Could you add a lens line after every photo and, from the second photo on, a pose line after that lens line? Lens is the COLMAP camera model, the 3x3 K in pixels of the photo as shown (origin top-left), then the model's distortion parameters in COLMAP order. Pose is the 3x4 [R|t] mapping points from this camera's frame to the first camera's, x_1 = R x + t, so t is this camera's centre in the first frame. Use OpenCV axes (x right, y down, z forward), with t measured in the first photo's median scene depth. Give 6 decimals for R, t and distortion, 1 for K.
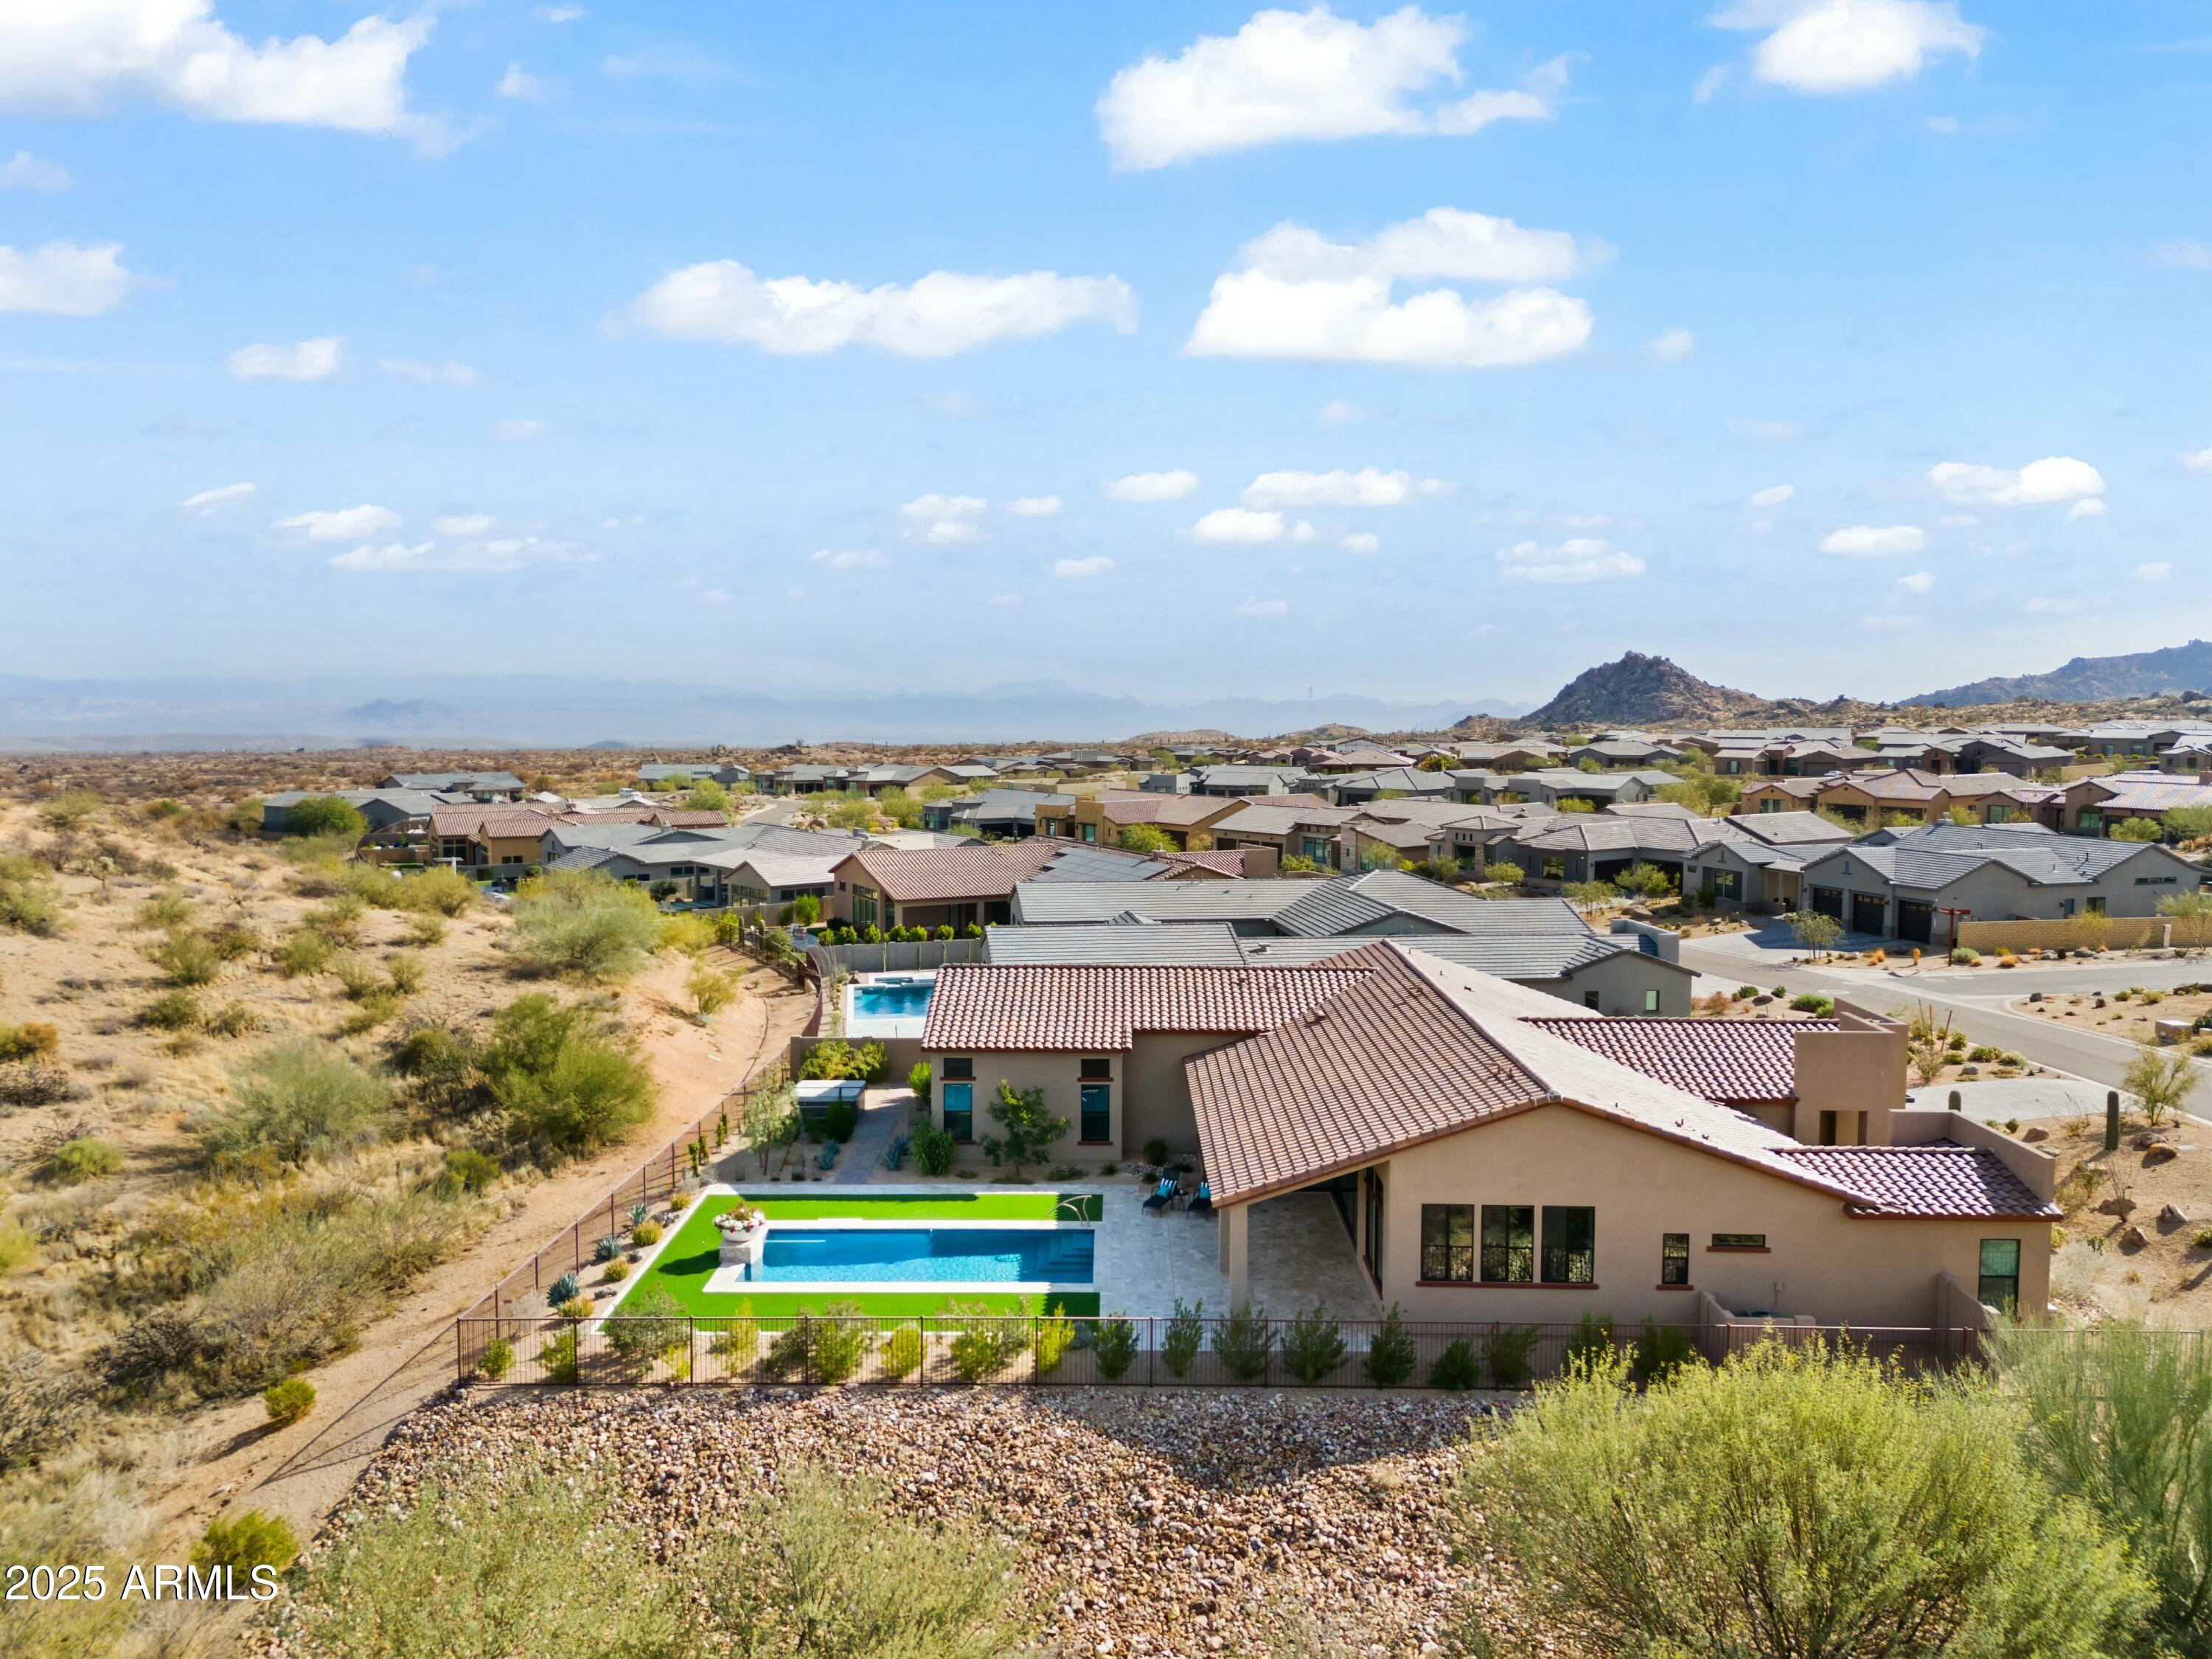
lens RADIAL K [[1607.5, 0, 1106.0], [0, 1607.5, 829.5], [0, 0, 1]] dist [0.082822, -0.073632]
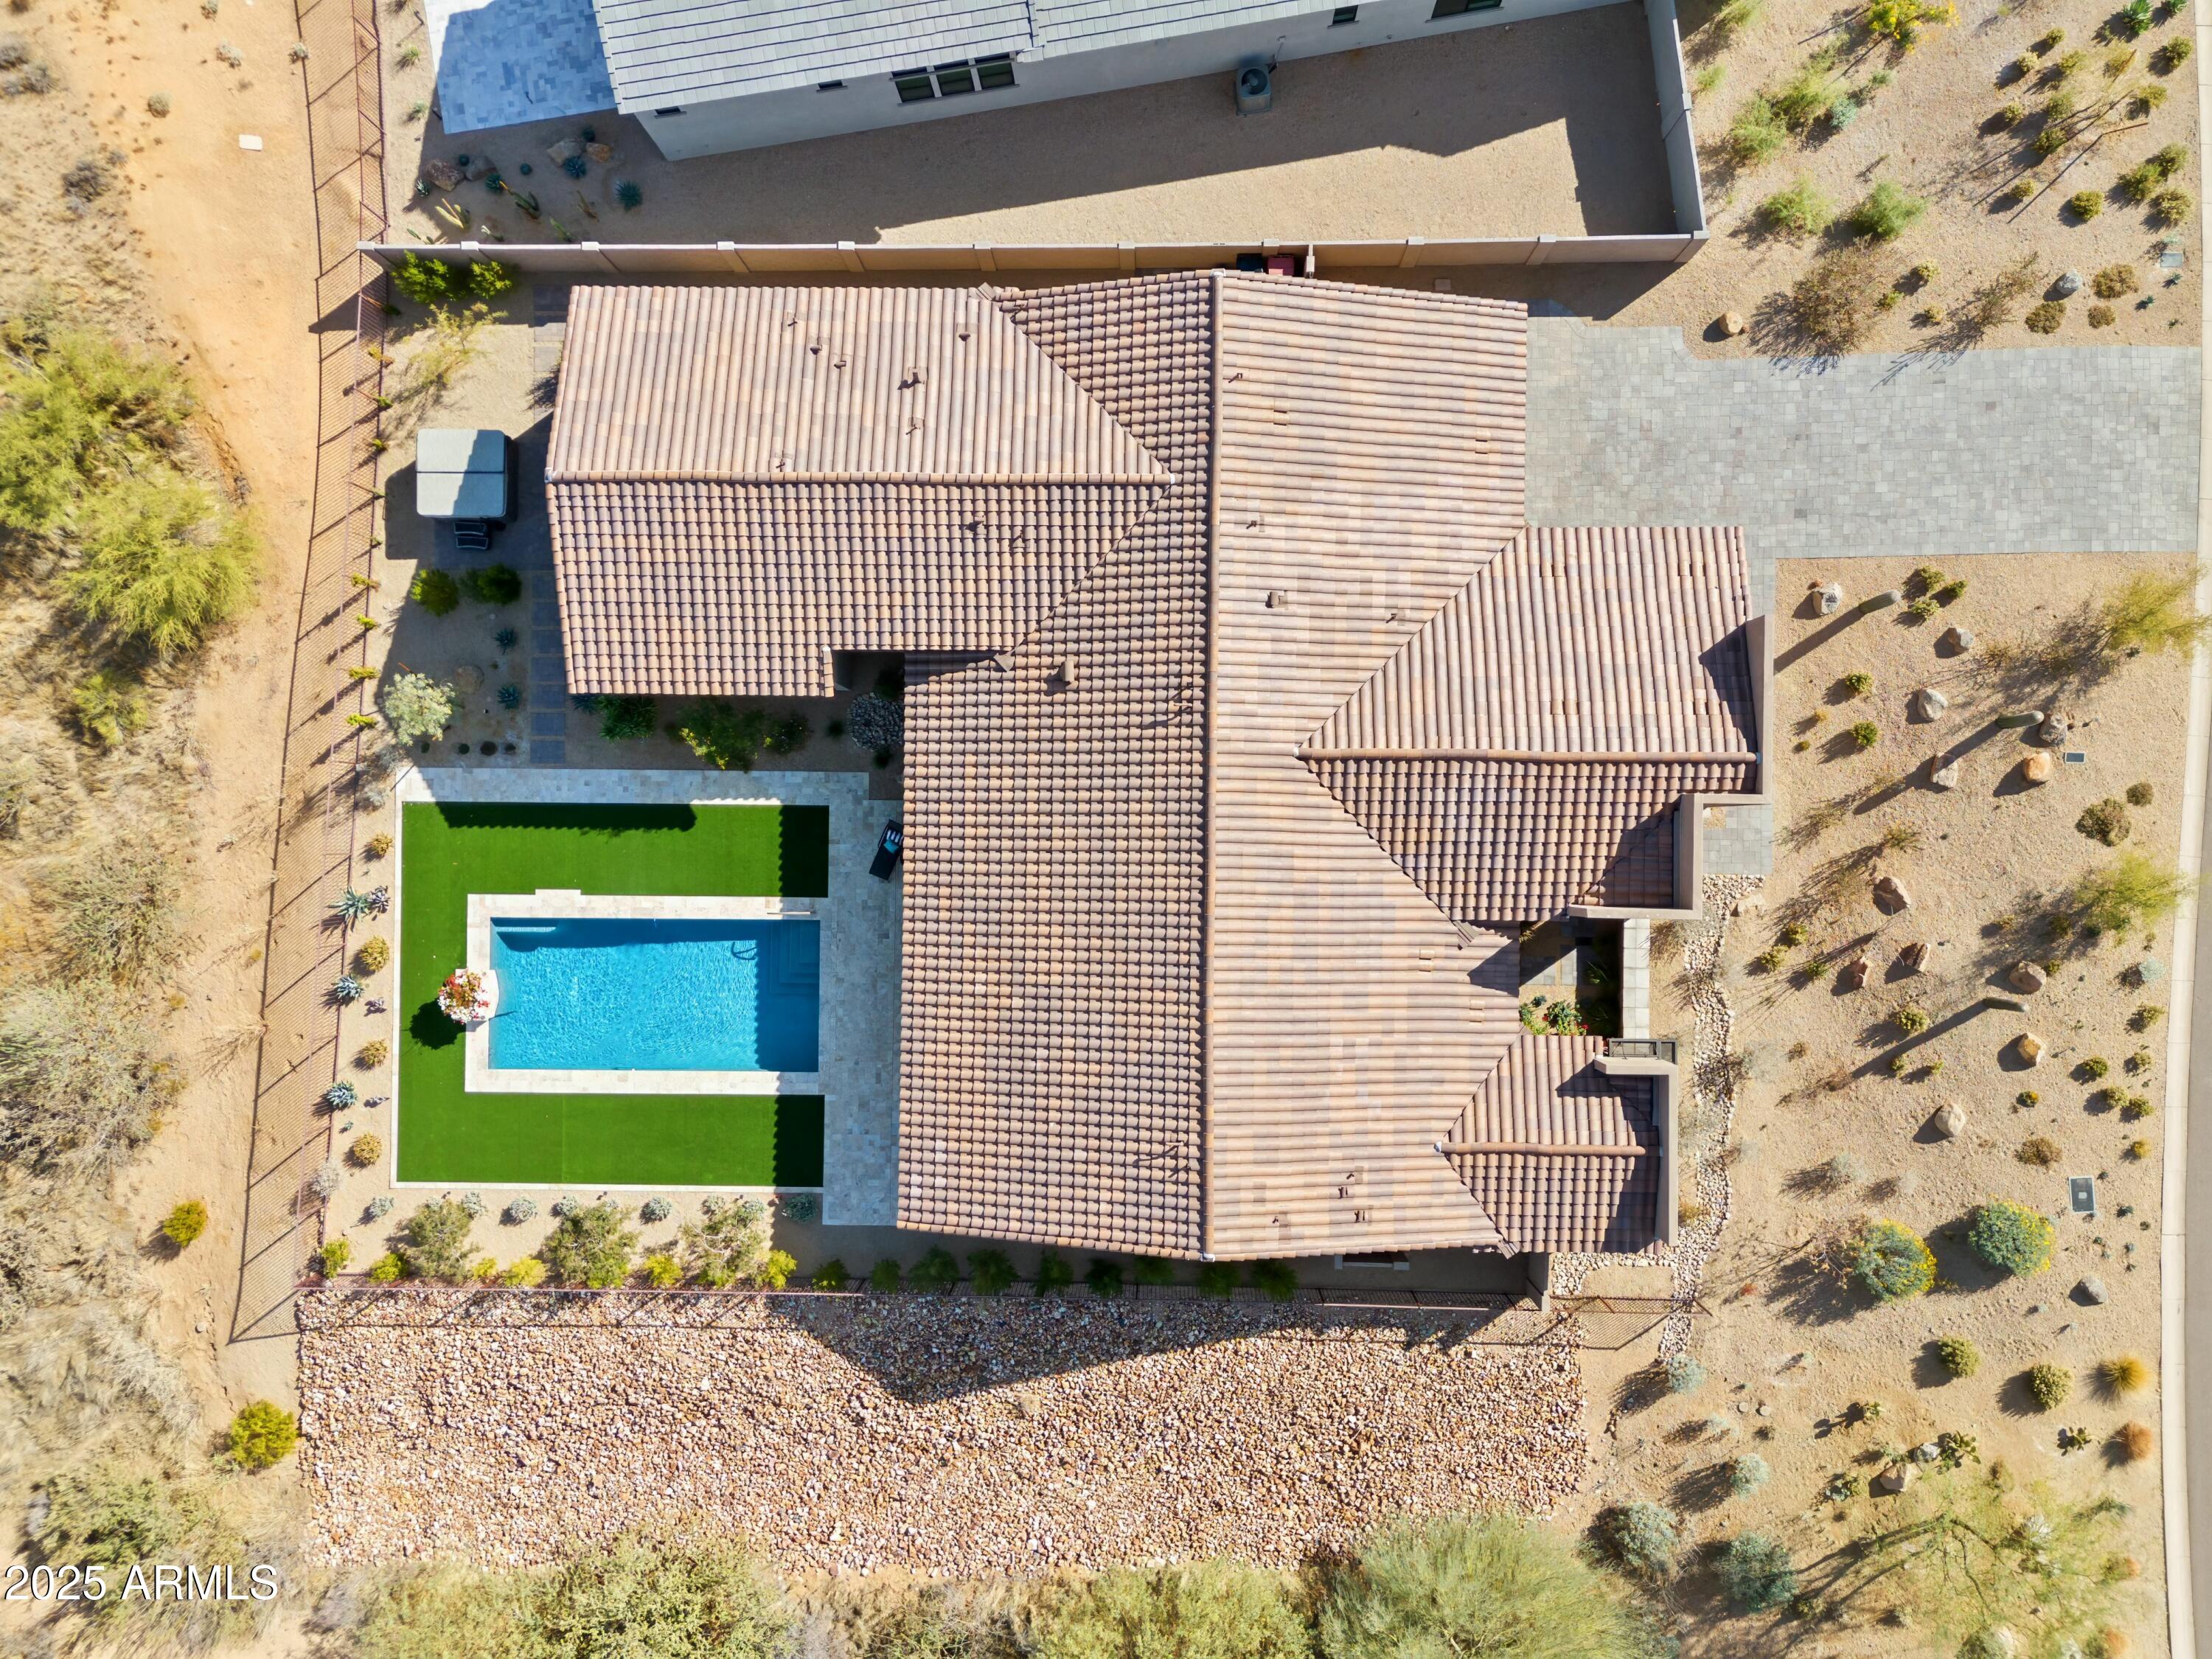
lens RADIAL K [[1607.5, 0, 1106.0], [0, 1607.5, 829.5], [0, 0, 1]] dist [0.082822, -0.073632]
pose [[0.999416, 0.002850, -0.034043, 0.210243], [0.033660, 0.088001, 0.995552, -0.766306], [0.005833, -0.996116, 0.087854, 1.012830]]
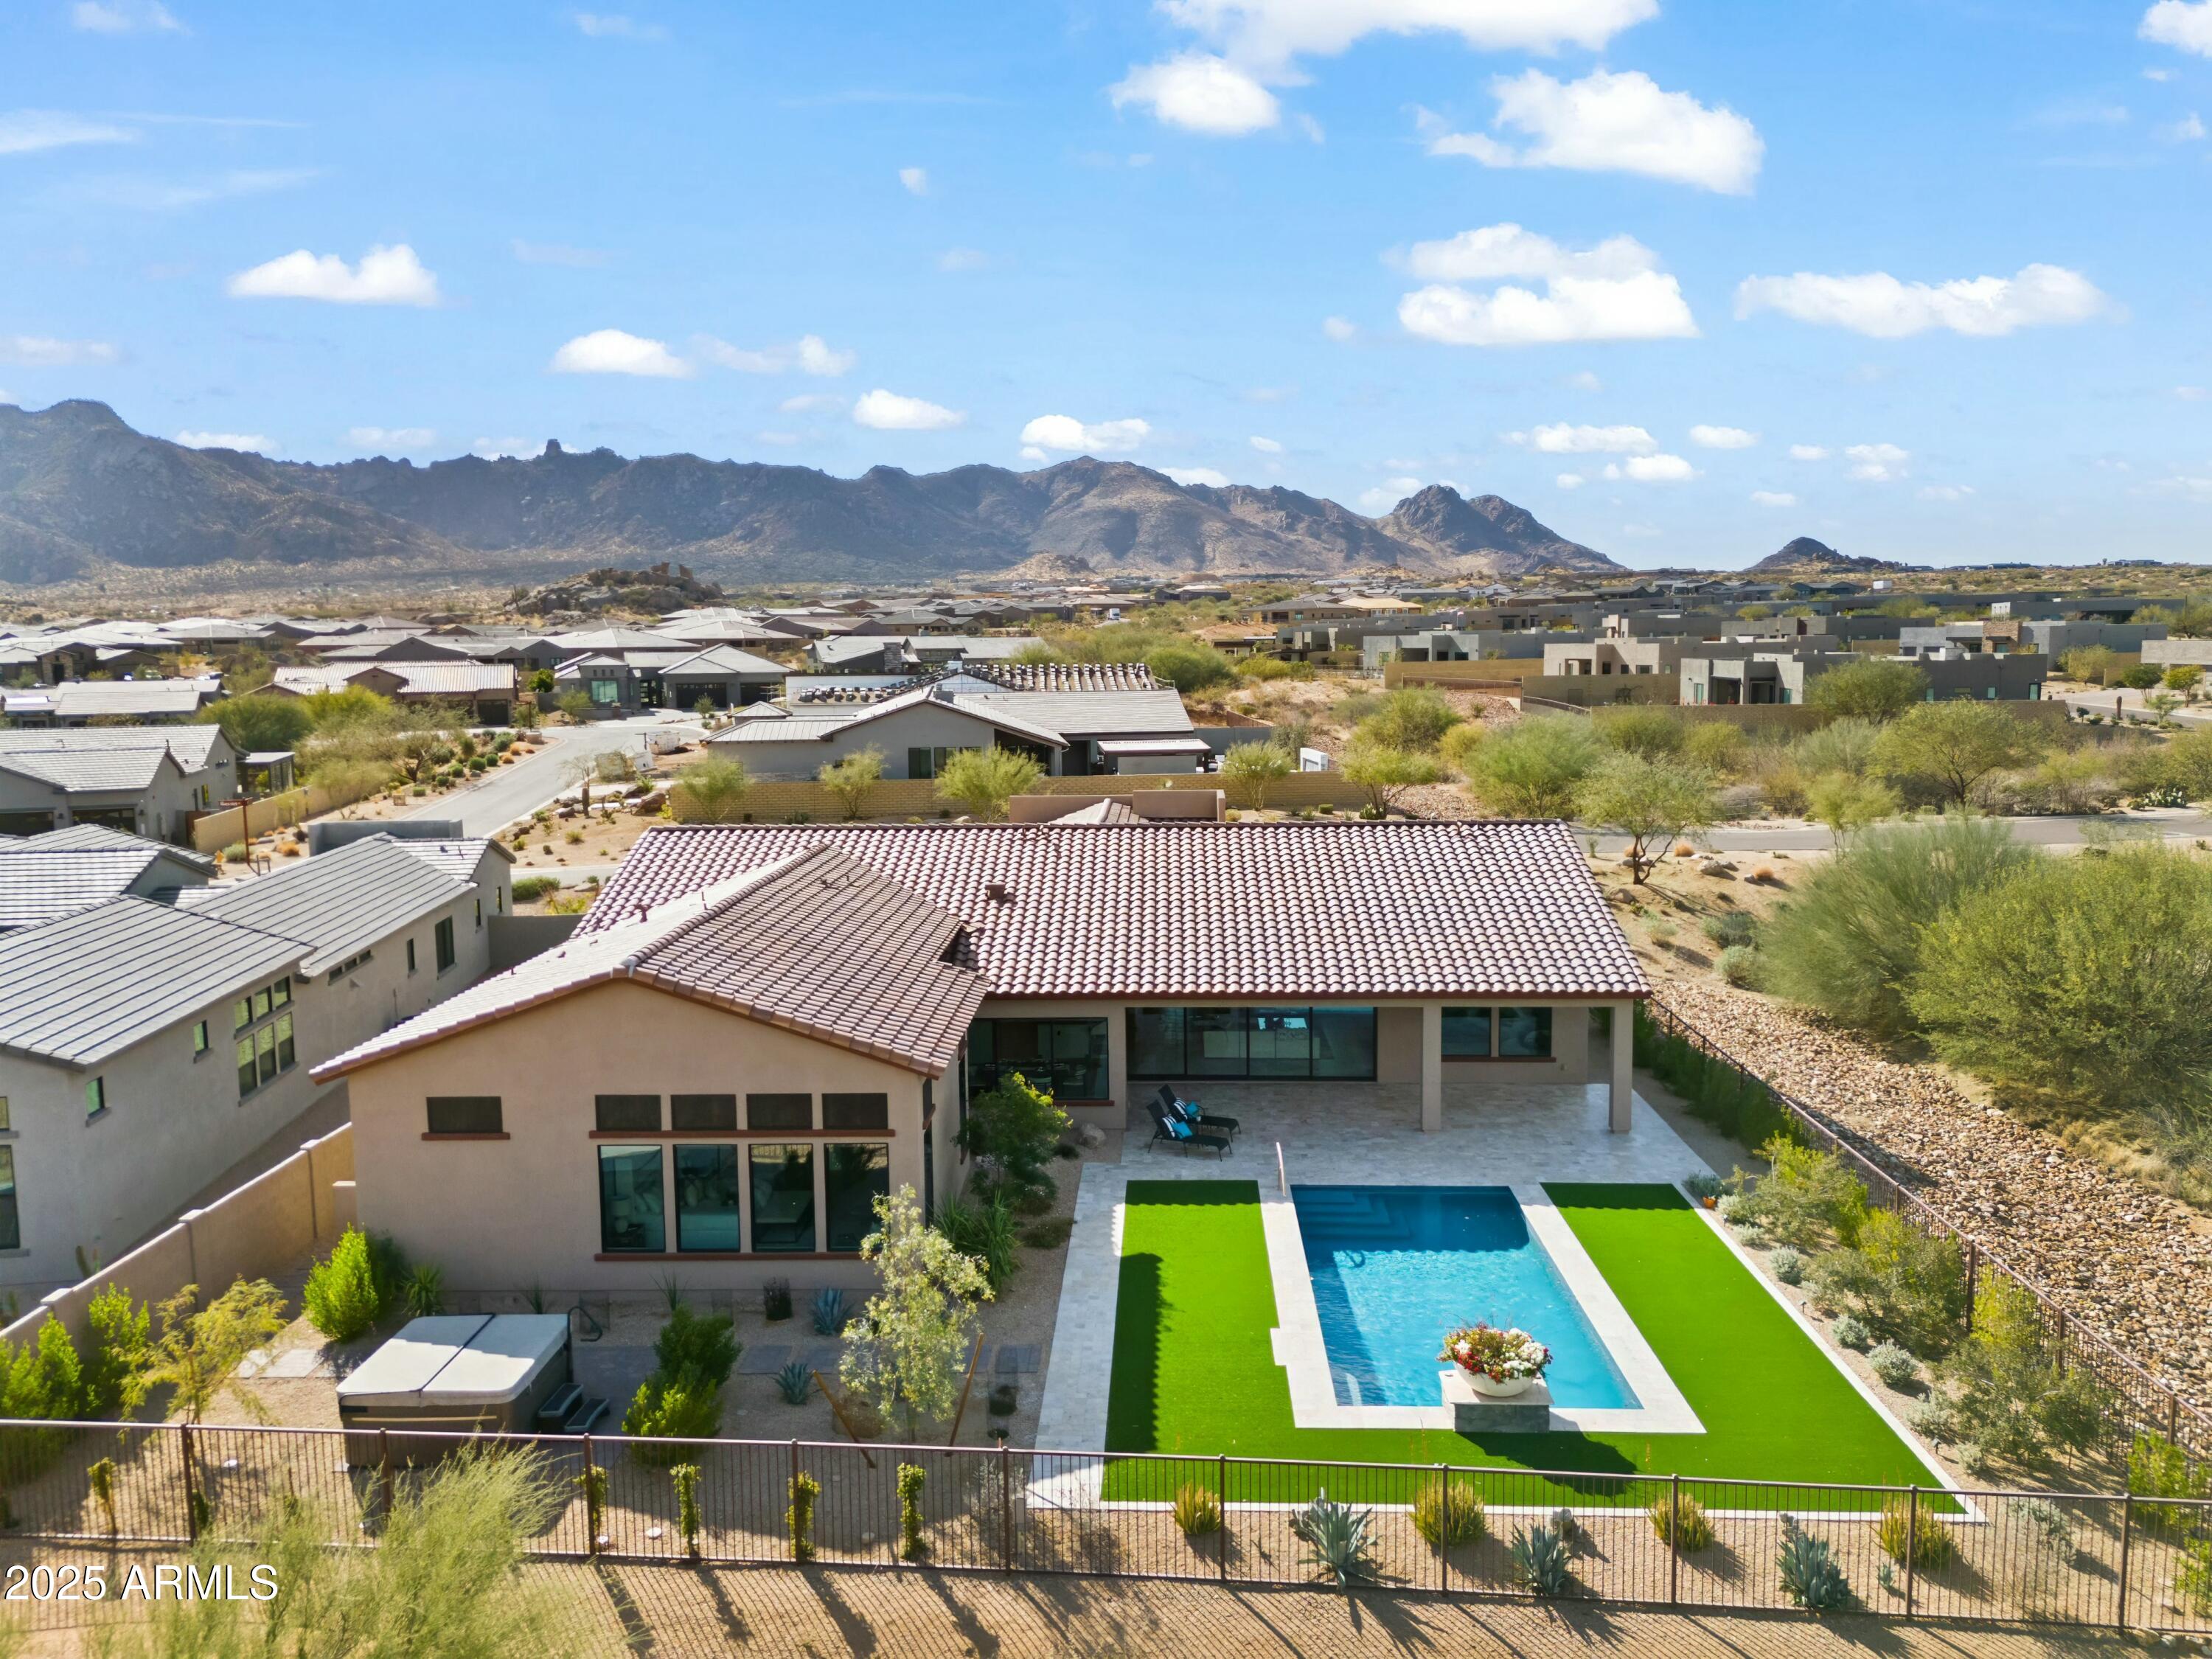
lens RADIAL K [[1607.5, 0, 1106.0], [0, 1607.5, 829.5], [0, 0, 1]] dist [0.082822, -0.073632]
pose [[0.033993, -0.122426, 0.991895, -0.713998], [0.092034, 0.988635, 0.118870, 0.005349], [-0.995175, 0.087248, 0.044874, 1.079923]]
